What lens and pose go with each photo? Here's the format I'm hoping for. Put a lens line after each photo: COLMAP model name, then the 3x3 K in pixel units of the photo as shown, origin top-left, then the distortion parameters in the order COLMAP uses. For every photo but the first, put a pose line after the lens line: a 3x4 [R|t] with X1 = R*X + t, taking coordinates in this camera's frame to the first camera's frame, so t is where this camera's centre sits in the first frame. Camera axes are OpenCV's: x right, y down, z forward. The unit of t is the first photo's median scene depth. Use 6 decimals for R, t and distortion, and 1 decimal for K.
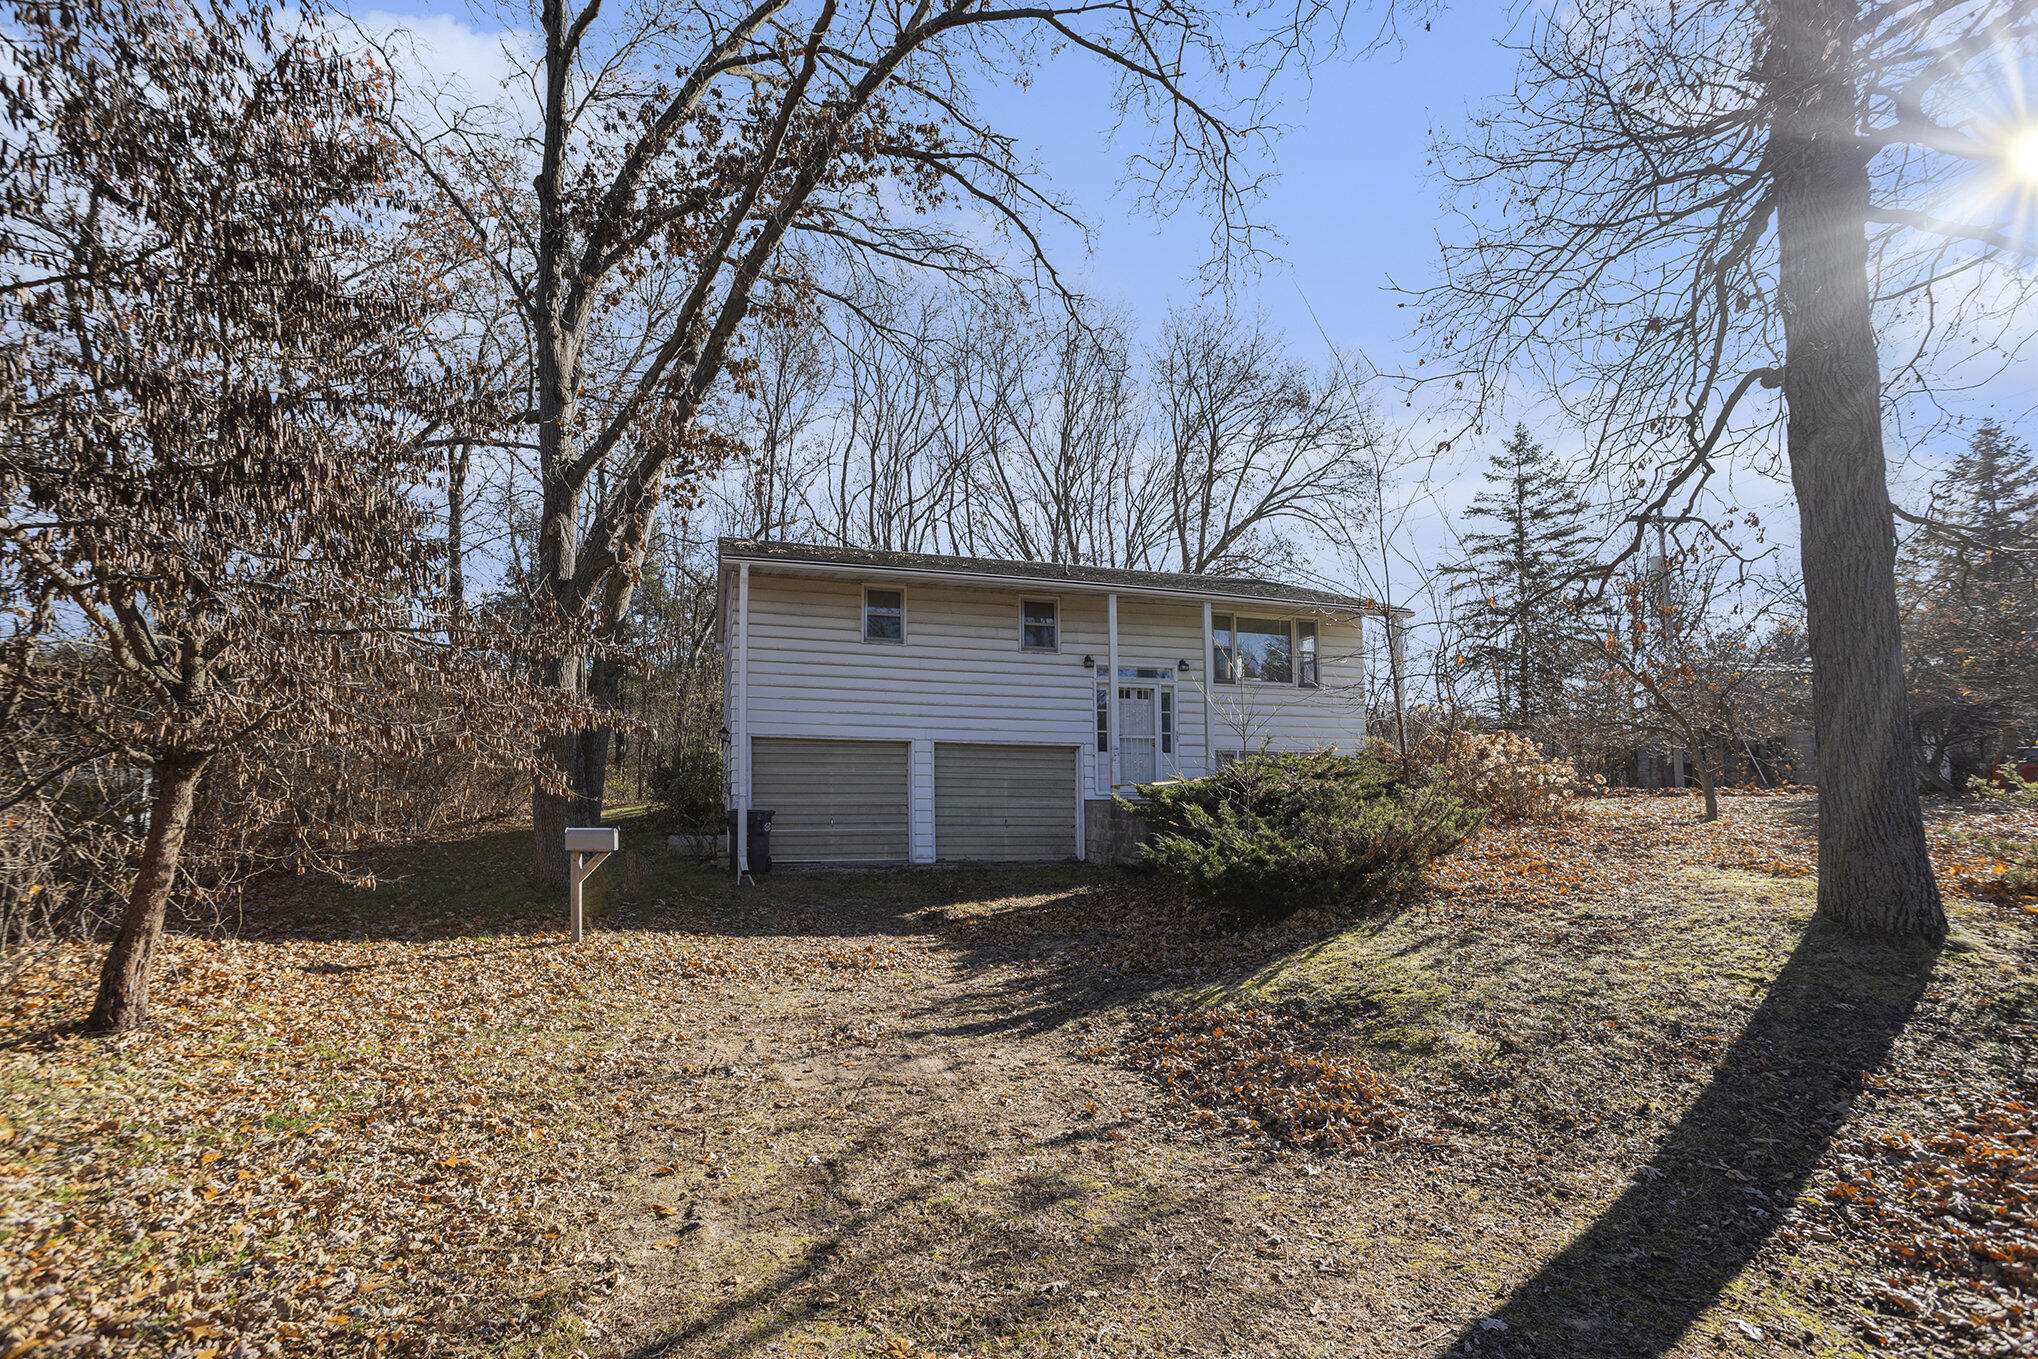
lens RADIAL K [[980.4, 0, 1019.9], [0, 980.4, 666.2], [0, 0, 1]] dist [-0.019698, 0.000525]
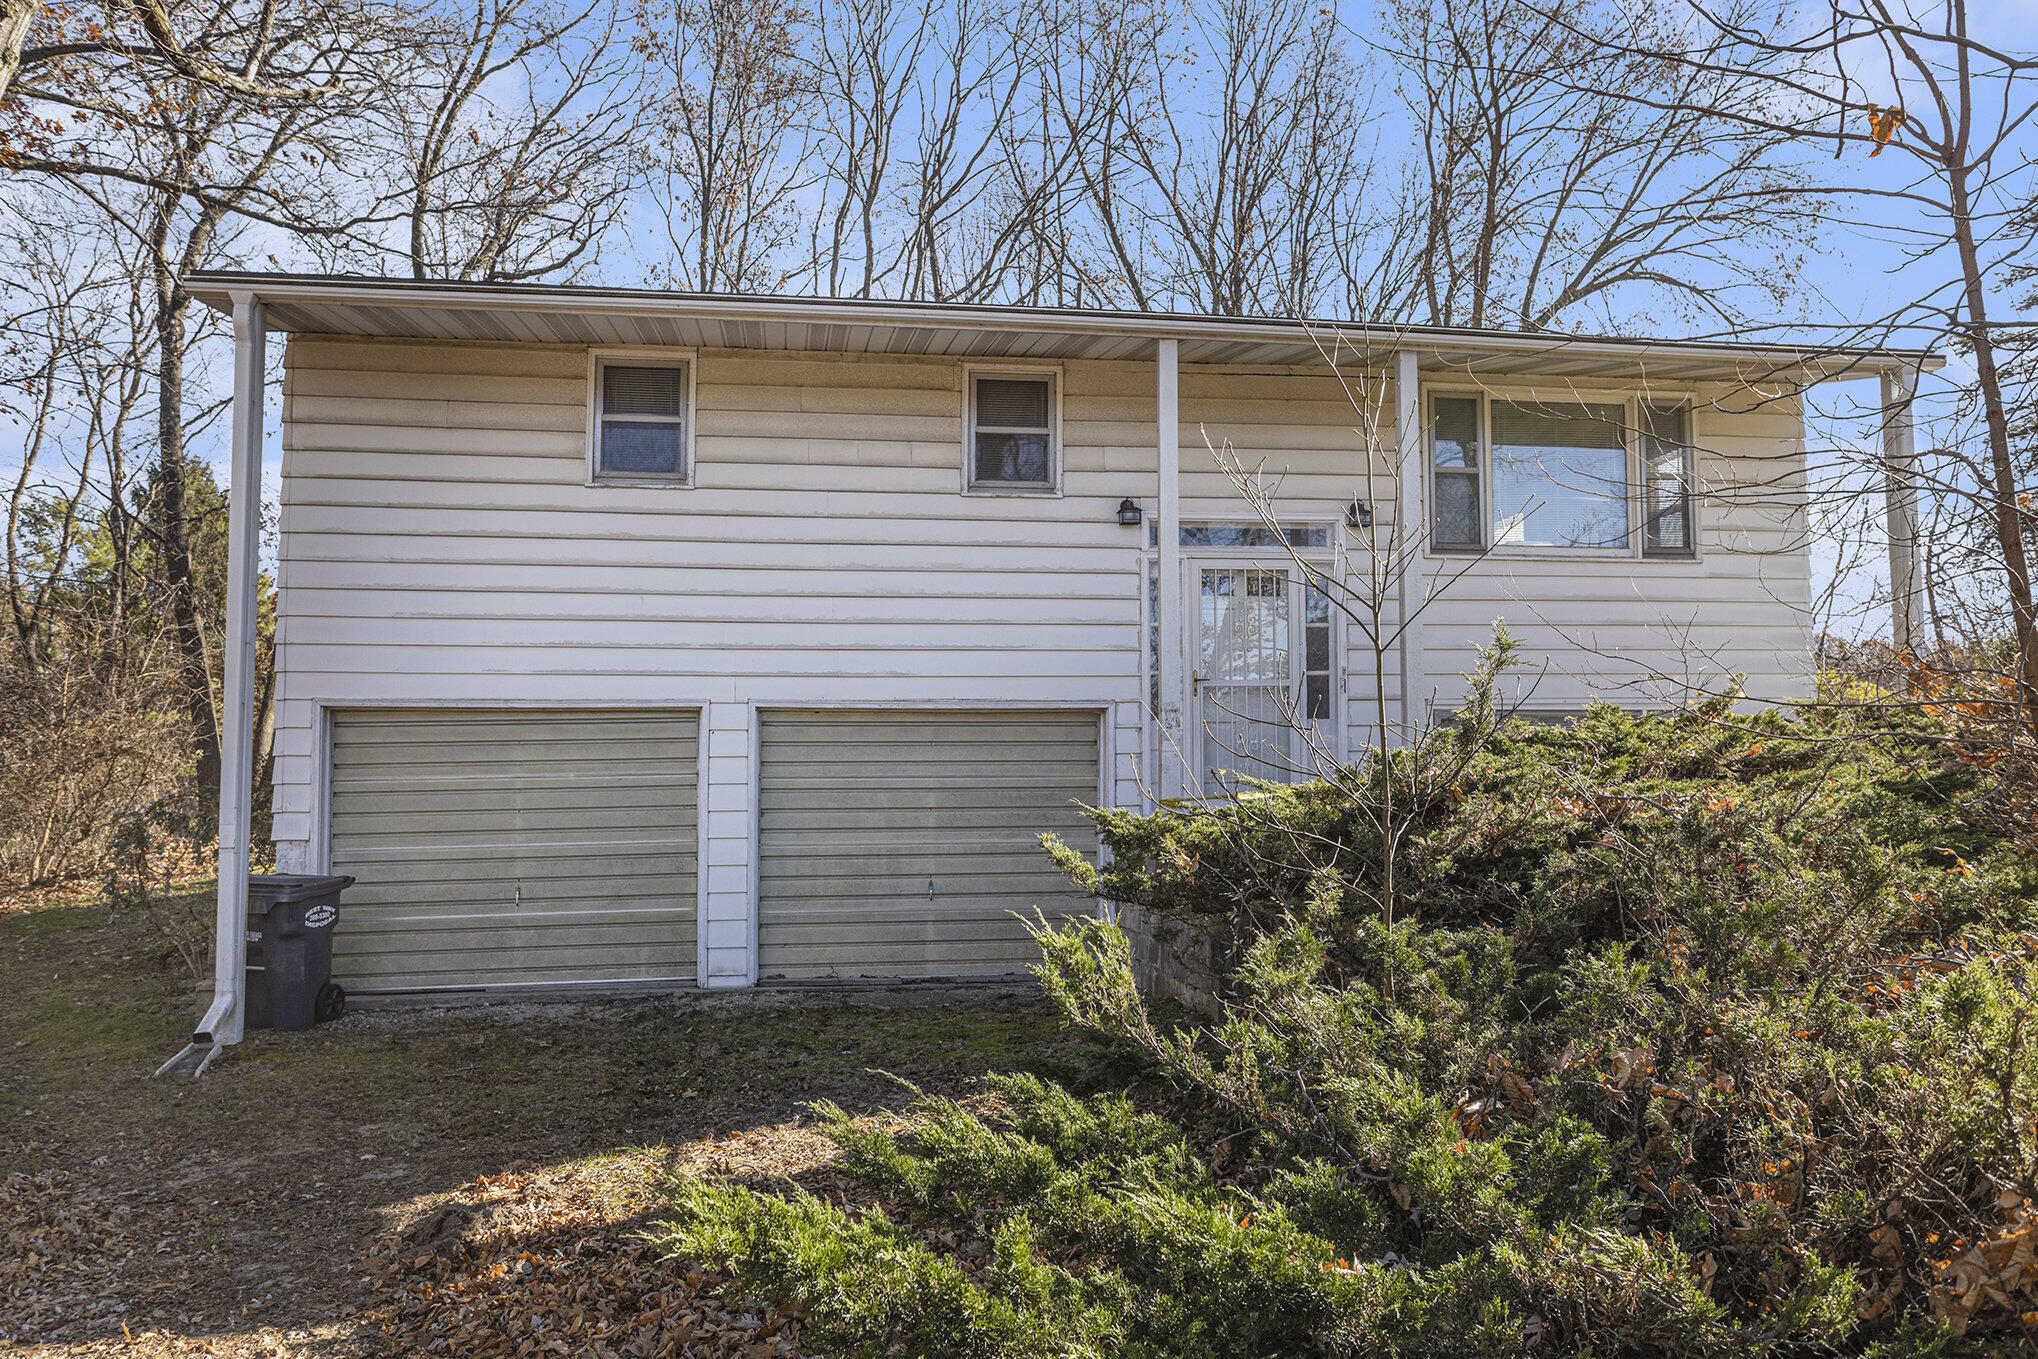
lens RADIAL K [[1506.4, 0, 1015.5], [0, 1506.4, 692.6], [0, 0, 1]] dist [0.044399, 0.001218]
pose [[0.990953, -0.029976, -0.130816, 0.106563], [0.037917, 0.997559, 0.058637, 0.034016], [0.128739, -0.063067, 0.989671, 0.333766]]
